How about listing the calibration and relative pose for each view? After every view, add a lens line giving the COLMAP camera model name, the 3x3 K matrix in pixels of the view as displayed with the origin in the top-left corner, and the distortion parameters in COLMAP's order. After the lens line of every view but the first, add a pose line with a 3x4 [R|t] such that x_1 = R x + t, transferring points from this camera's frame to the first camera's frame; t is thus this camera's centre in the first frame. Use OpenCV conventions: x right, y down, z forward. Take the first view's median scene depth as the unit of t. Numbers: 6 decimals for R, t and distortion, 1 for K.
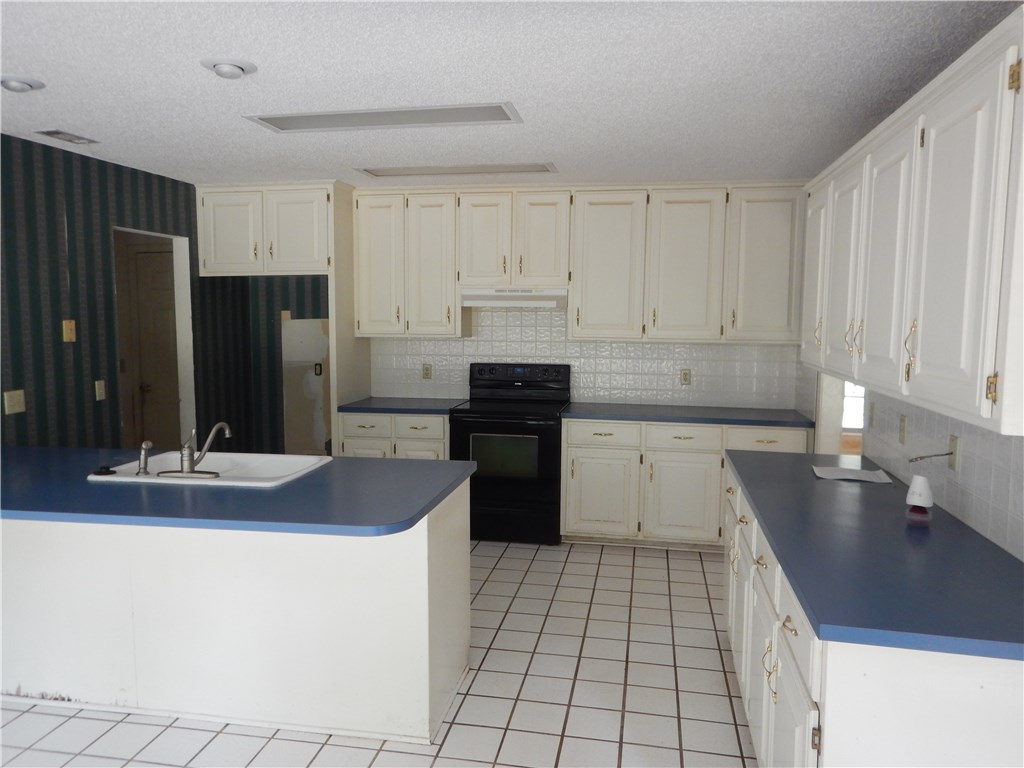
lens RADIAL K [[721.7, 0, 513.4], [0, 721.7, 383.0], [0, 0, 1]] dist [-0.018645, -0.001678]
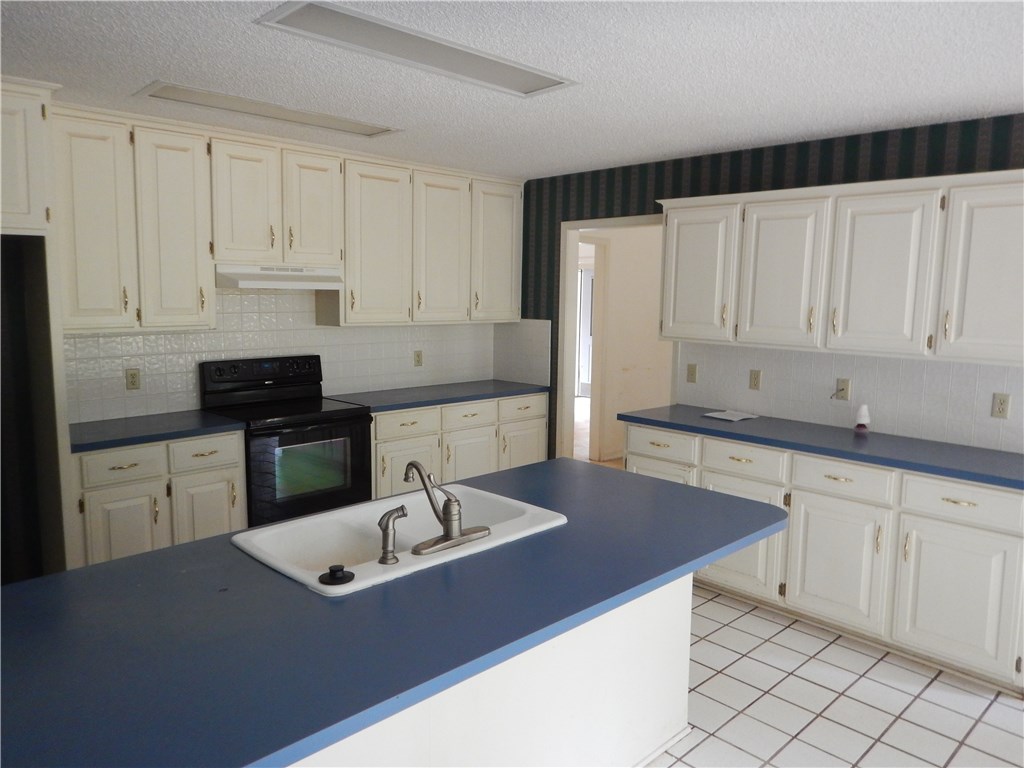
lens RADIAL K [[721.7, 0, 513.9], [0, 721.7, 383.6], [0, 0, 1]] dist [-0.018645, -0.001678]
pose [[0.573251, -0.102033, 0.813002, -0.529336], [0.071260, 0.994665, 0.074587, -0.040868], [-0.816275, 0.015178, 0.577464, 0.313282]]
